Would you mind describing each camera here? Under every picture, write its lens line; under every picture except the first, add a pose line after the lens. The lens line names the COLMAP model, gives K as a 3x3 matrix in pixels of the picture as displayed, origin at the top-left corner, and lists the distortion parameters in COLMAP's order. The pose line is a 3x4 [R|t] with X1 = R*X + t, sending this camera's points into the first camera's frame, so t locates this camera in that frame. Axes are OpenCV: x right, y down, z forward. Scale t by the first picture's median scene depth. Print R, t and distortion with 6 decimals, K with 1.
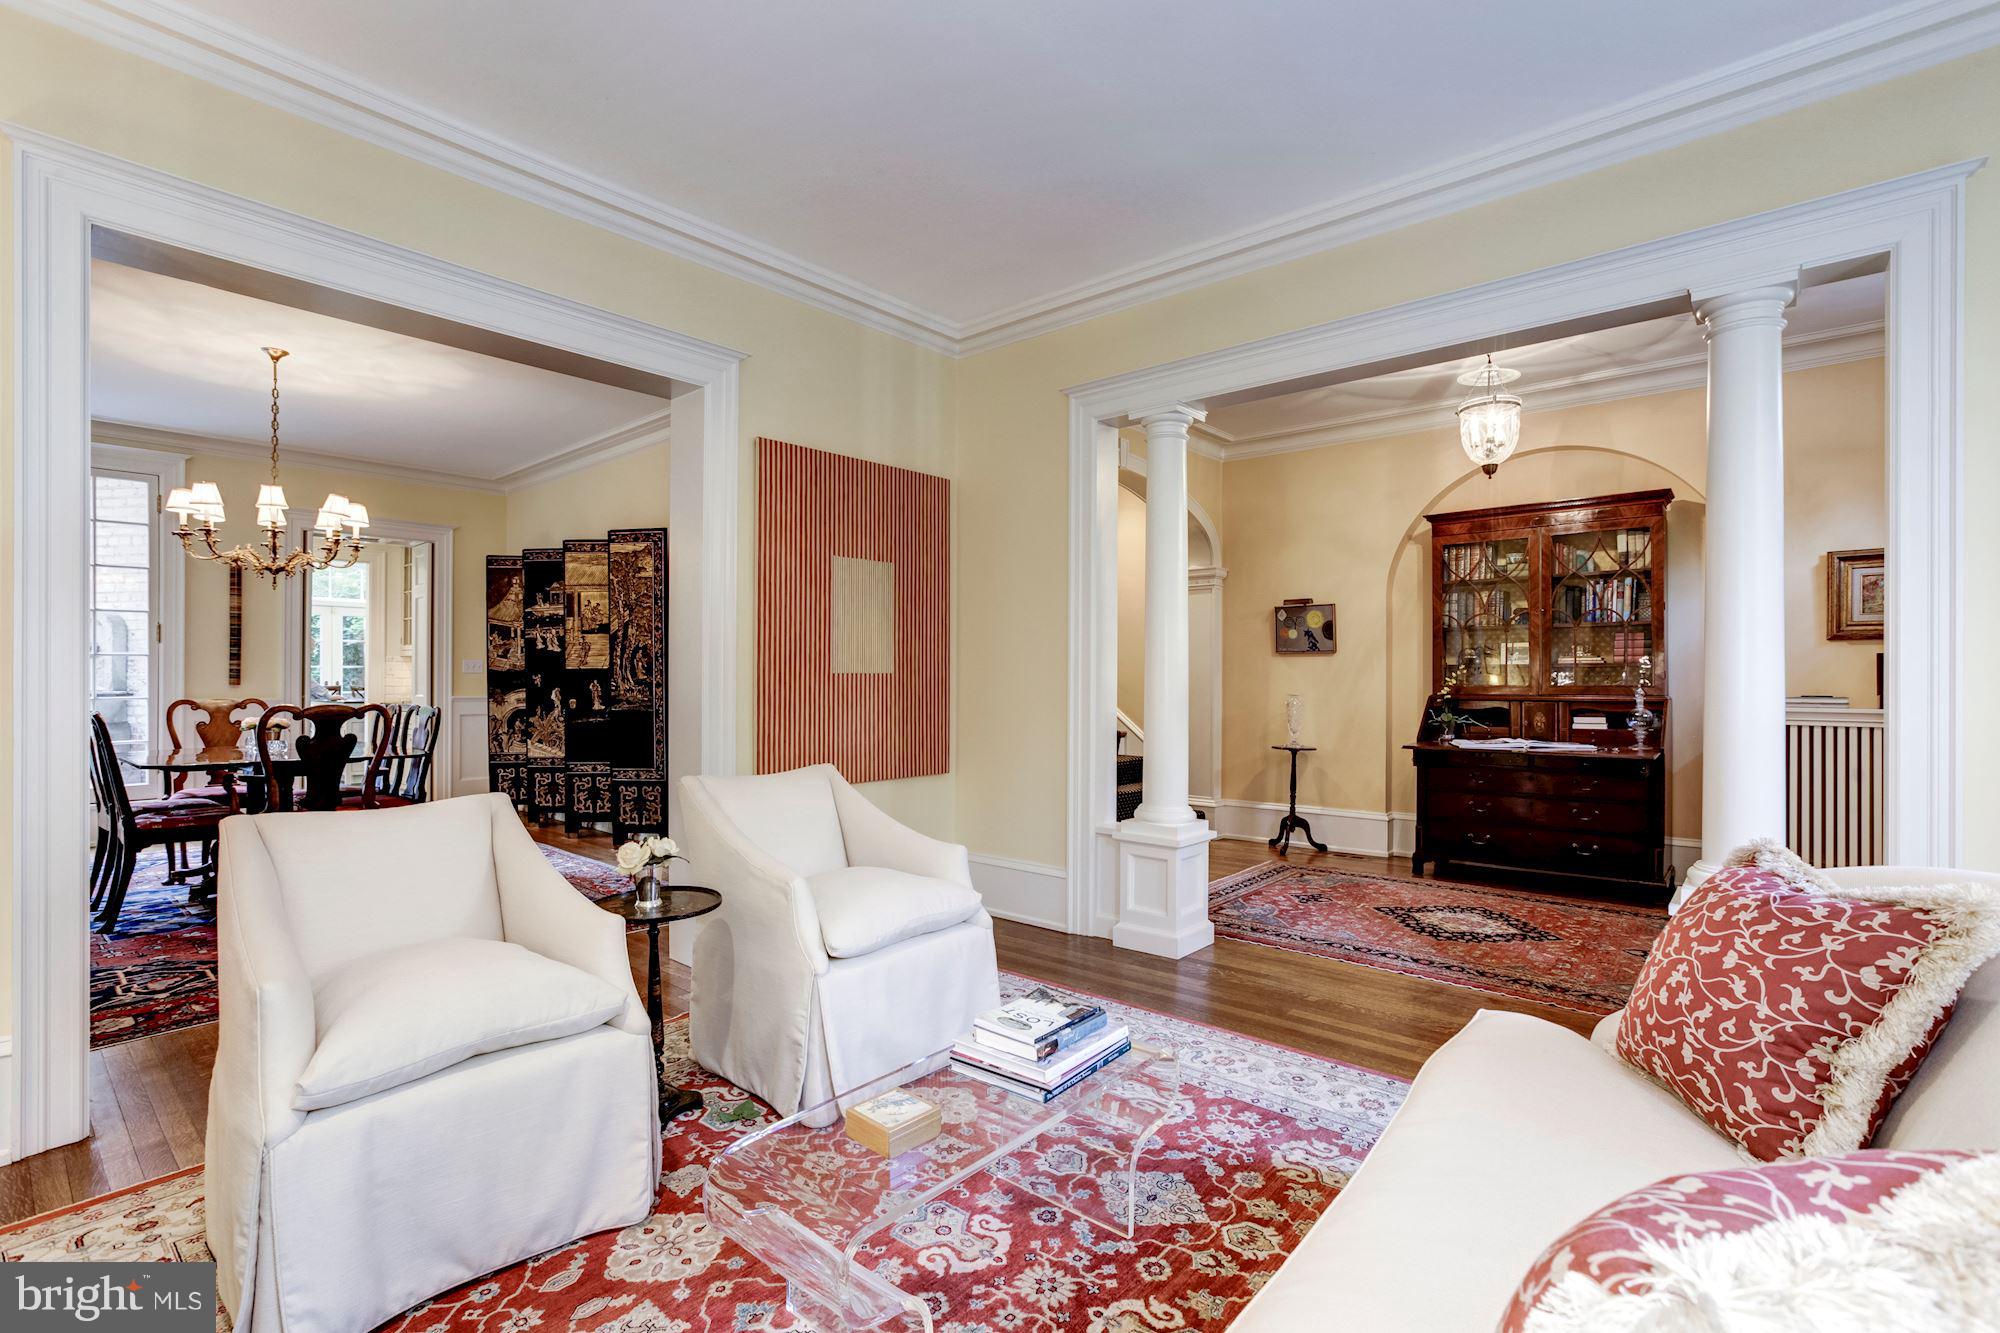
lens RADIAL K [[904.9, 0, 1009.4], [0, 904.9, 680.4], [0, 0, 1]] dist [-0.029406, 0.012558]
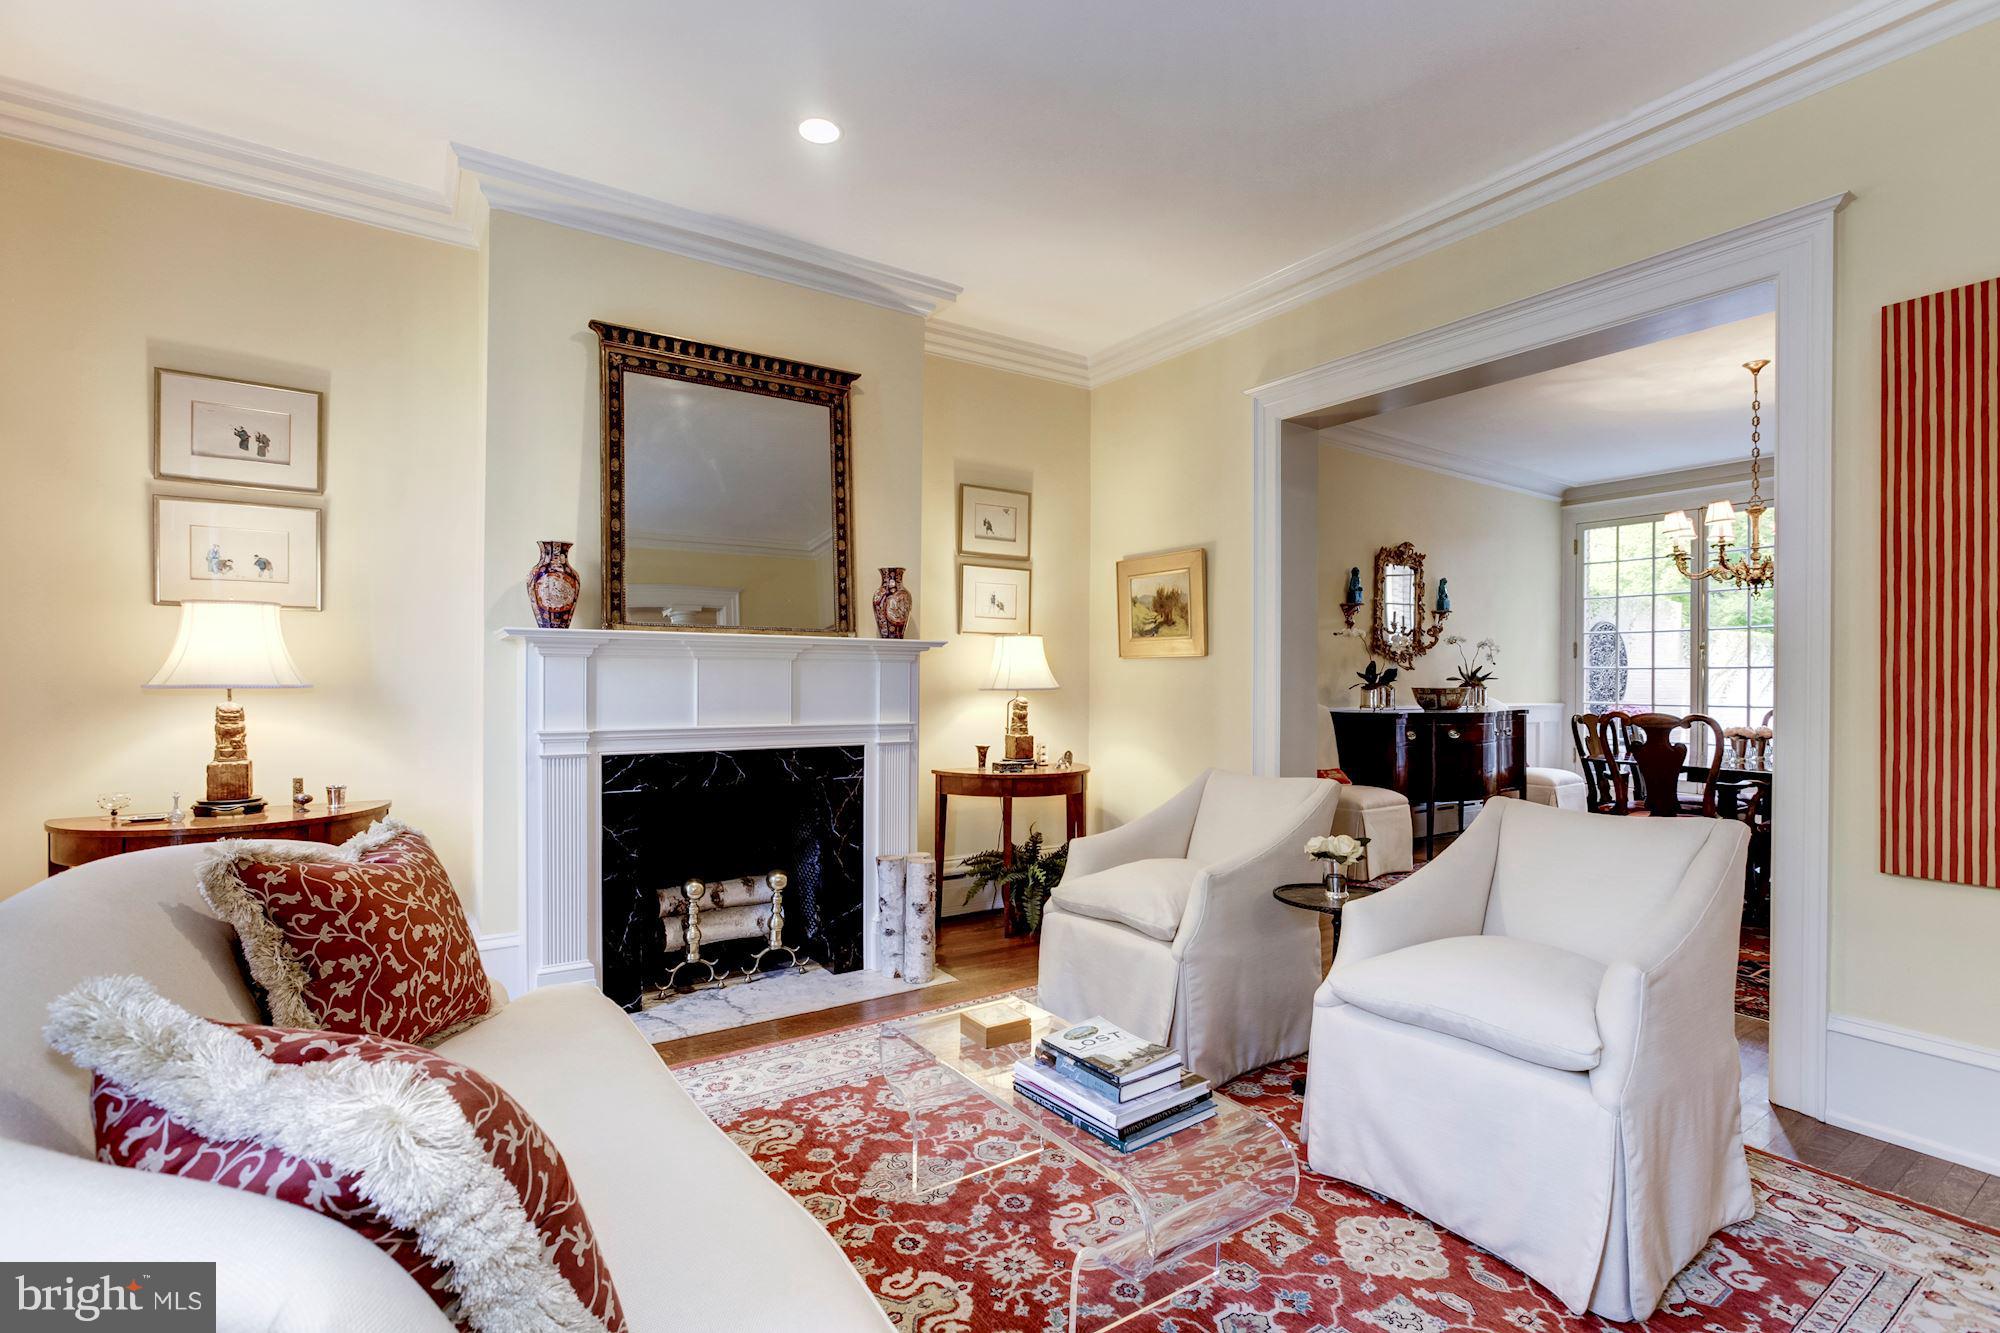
lens RADIAL K [[919.3, 0, 1019.0], [0, 919.3, 682.2], [0, 0, 1]] dist [-0.000423, 0.000684]
pose [[-0.244027, -0.001328, -0.969768, 0.490680], [-0.005184, 0.999987, -0.000065, -0.005504], [0.969755, 0.005012, -0.244031, 0.568914]]
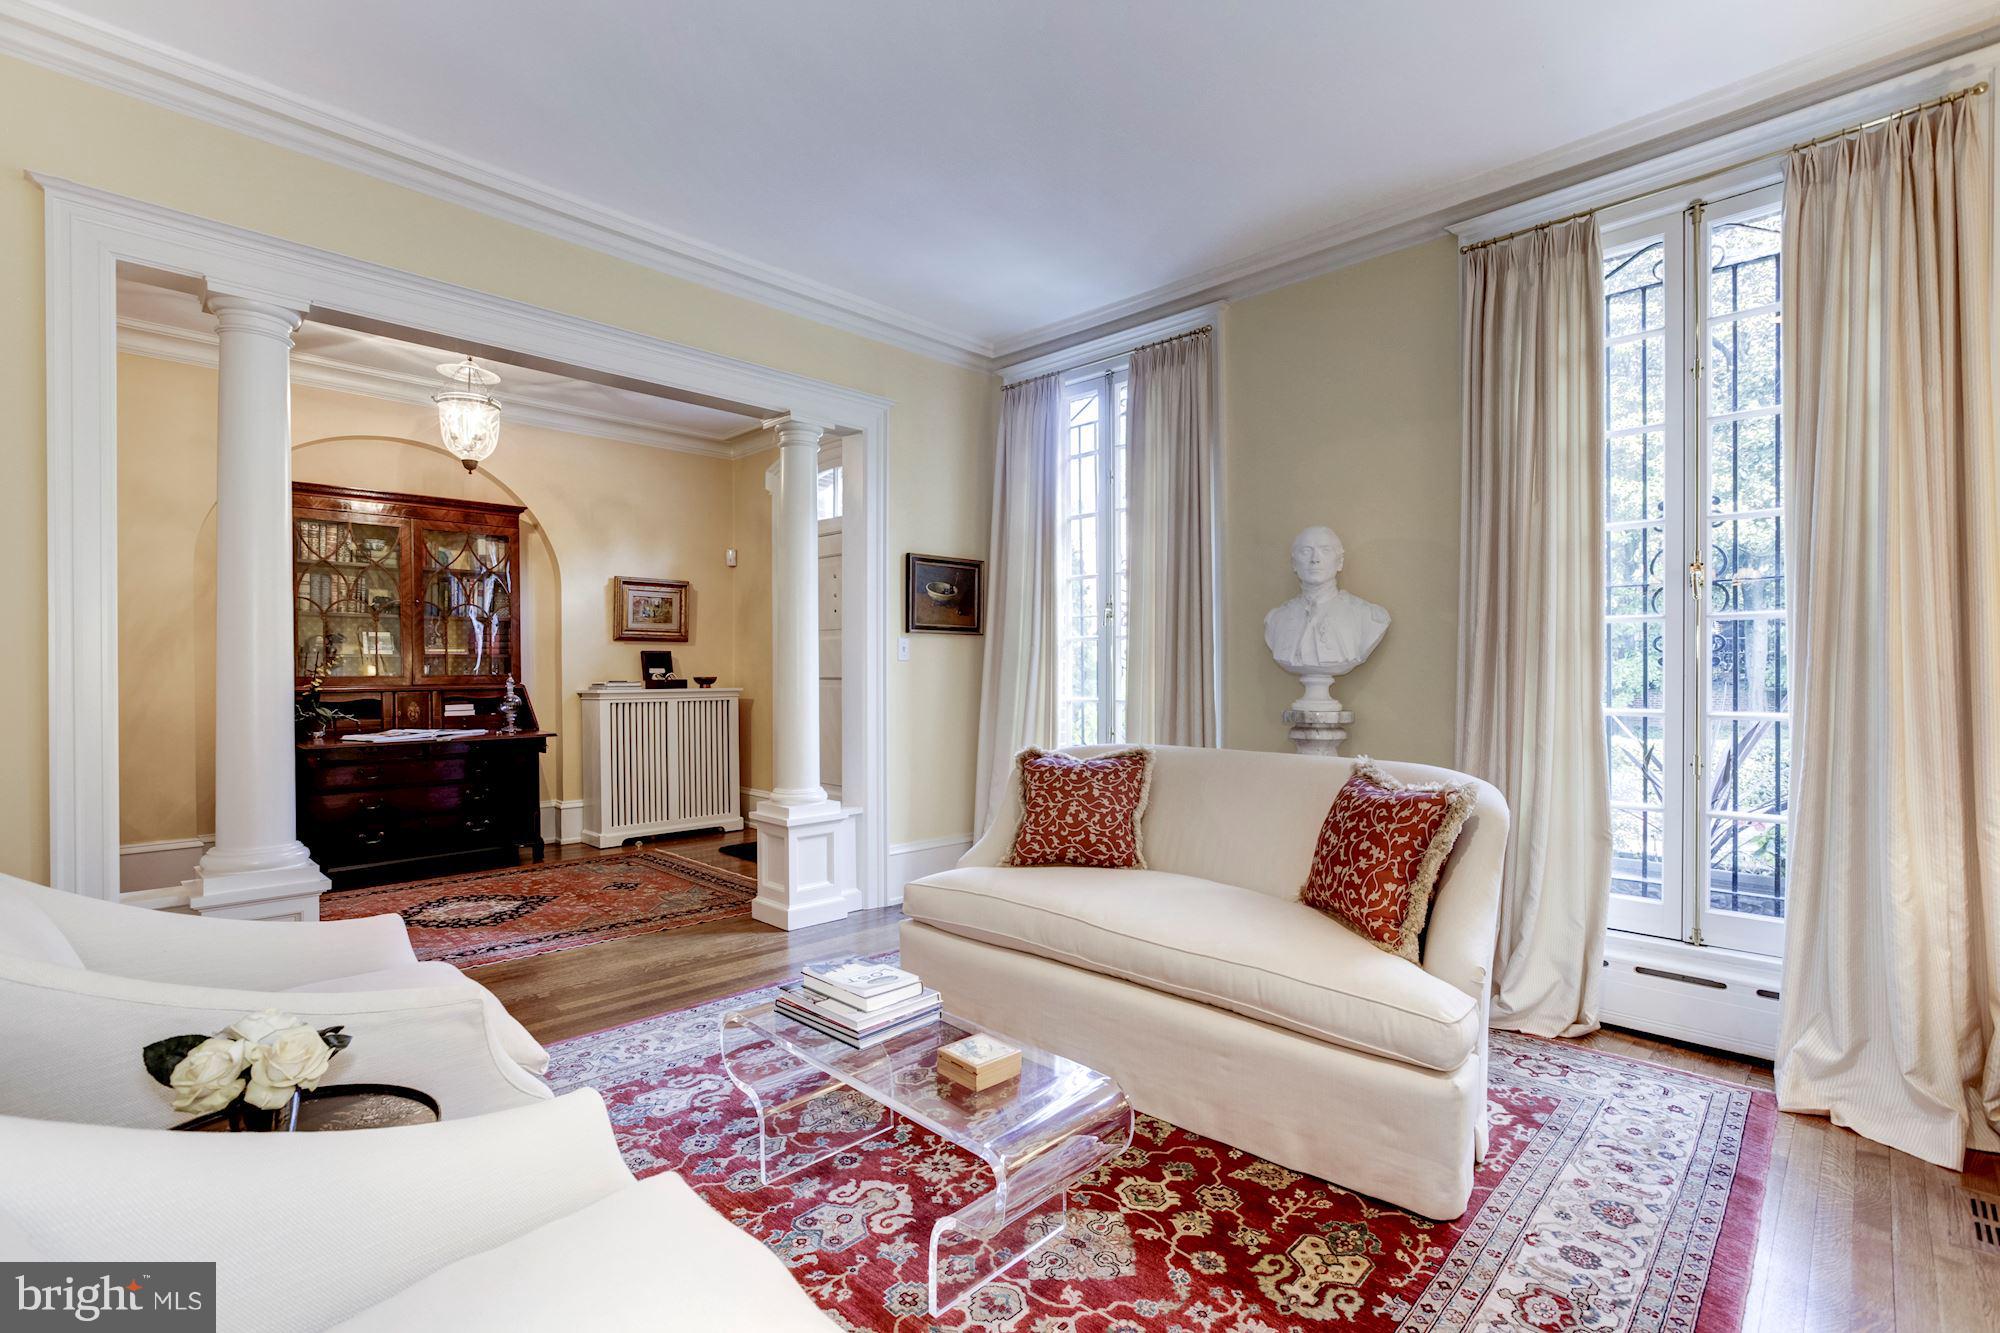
lens RADIAL K [[904.9, 0, 1009.4], [0, 904.9, 680.4], [0, 0, 1]] dist [-0.029406, 0.012558]
pose [[0.068025, -0.015567, 0.997562, -0.524041], [0.002935, 0.999877, 0.015403, -0.003475], [-0.997679, 0.001880, 0.068062, 0.369216]]
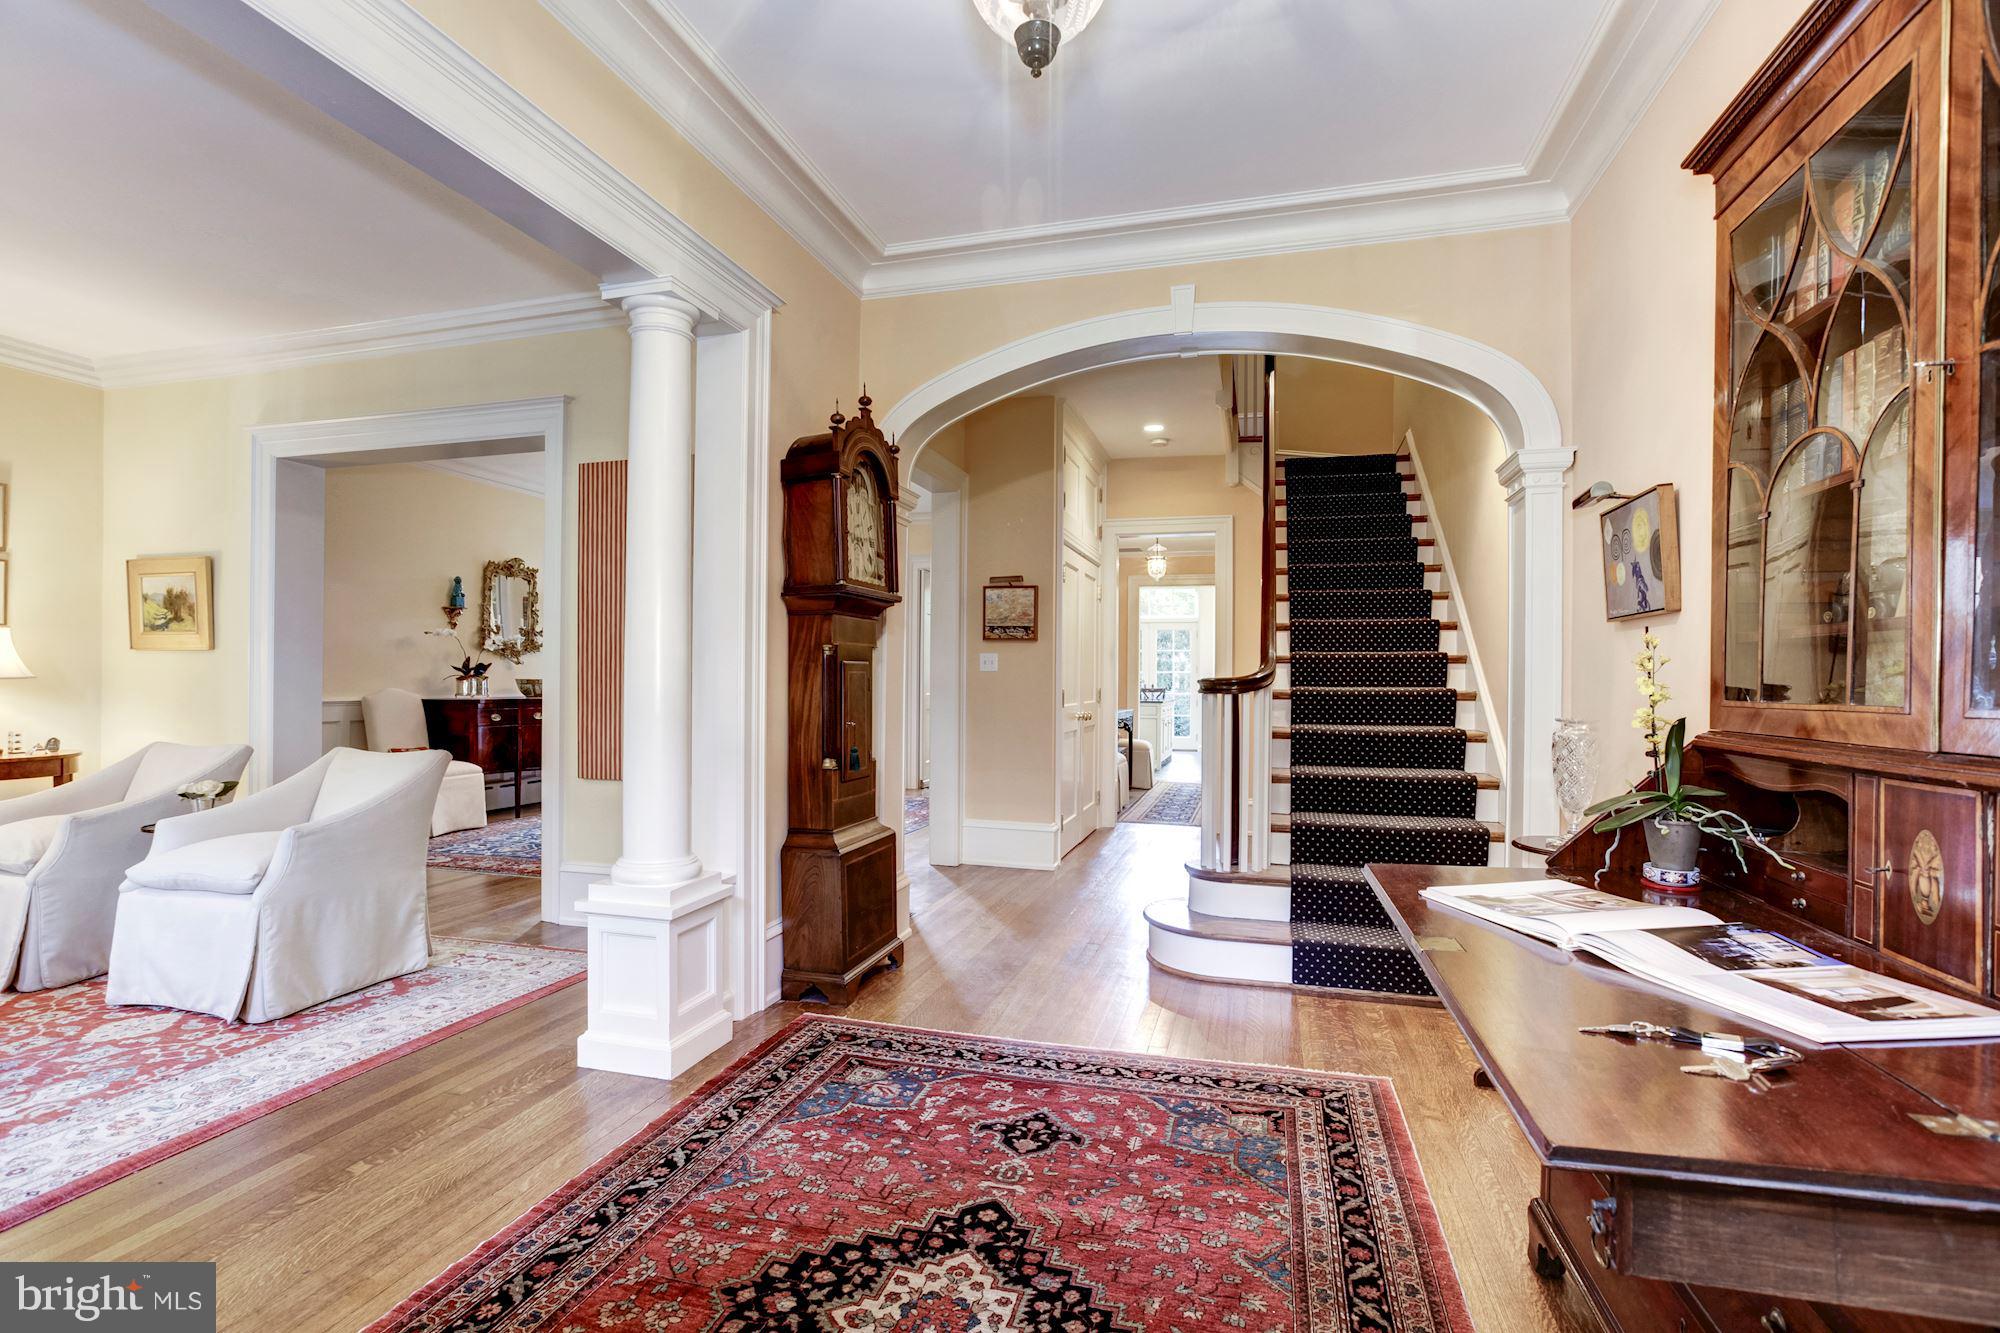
lens RADIAL K [[904.9, 0, 1009.4], [0, 904.9, 680.4], [0, 0, 1]] dist [-0.029406, 0.012558]
pose [[0.434050, 0.001520, -0.900887, 0.975264], [-0.003145, 0.999995, 0.000172, 0.000566], [0.900883, 0.002758, 0.434053, 0.995840]]
